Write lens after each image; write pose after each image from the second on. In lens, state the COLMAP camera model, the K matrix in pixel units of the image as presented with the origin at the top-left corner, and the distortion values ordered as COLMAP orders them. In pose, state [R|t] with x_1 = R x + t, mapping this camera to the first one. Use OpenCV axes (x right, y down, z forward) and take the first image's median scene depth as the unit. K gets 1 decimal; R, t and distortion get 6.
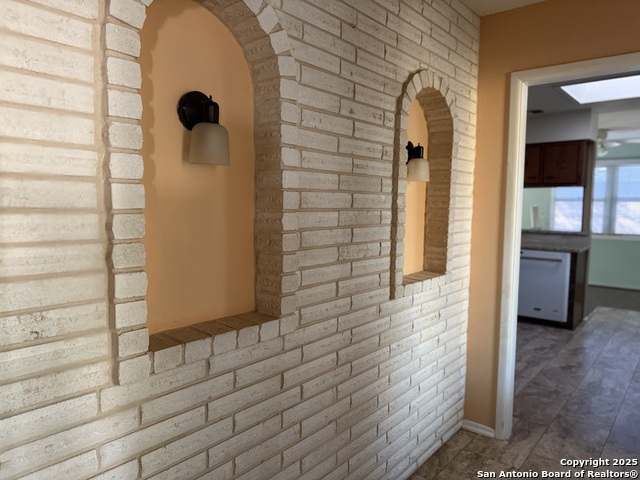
lens RADIAL K [[449.0, 0, 320.0], [0, 449.0, 240.0], [0, 0, 1]] dist [0.059850, -0.084304]
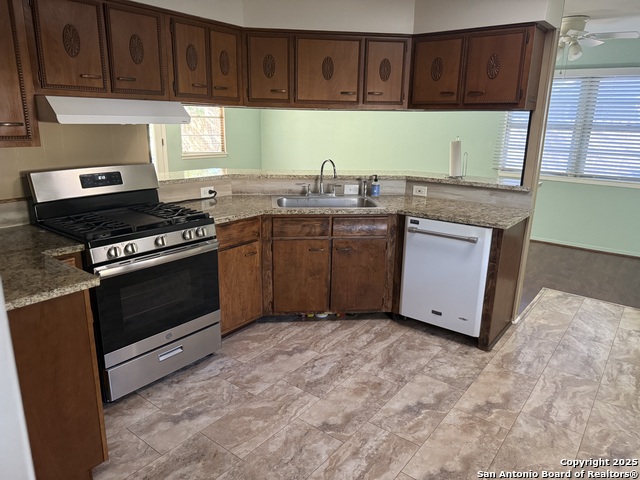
lens RADIAL K [[455.2, 0, 320.0], [0, 455.2, 240.0], [0, 0, 1]] dist [0.005133, 0.005183]
pose [[0.999116, 0.001549, 0.042019, 0.292337], [-0.008946, 0.984271, 0.176438, -0.055672], [-0.041085, -0.176658, 0.983414, 0.410472]]
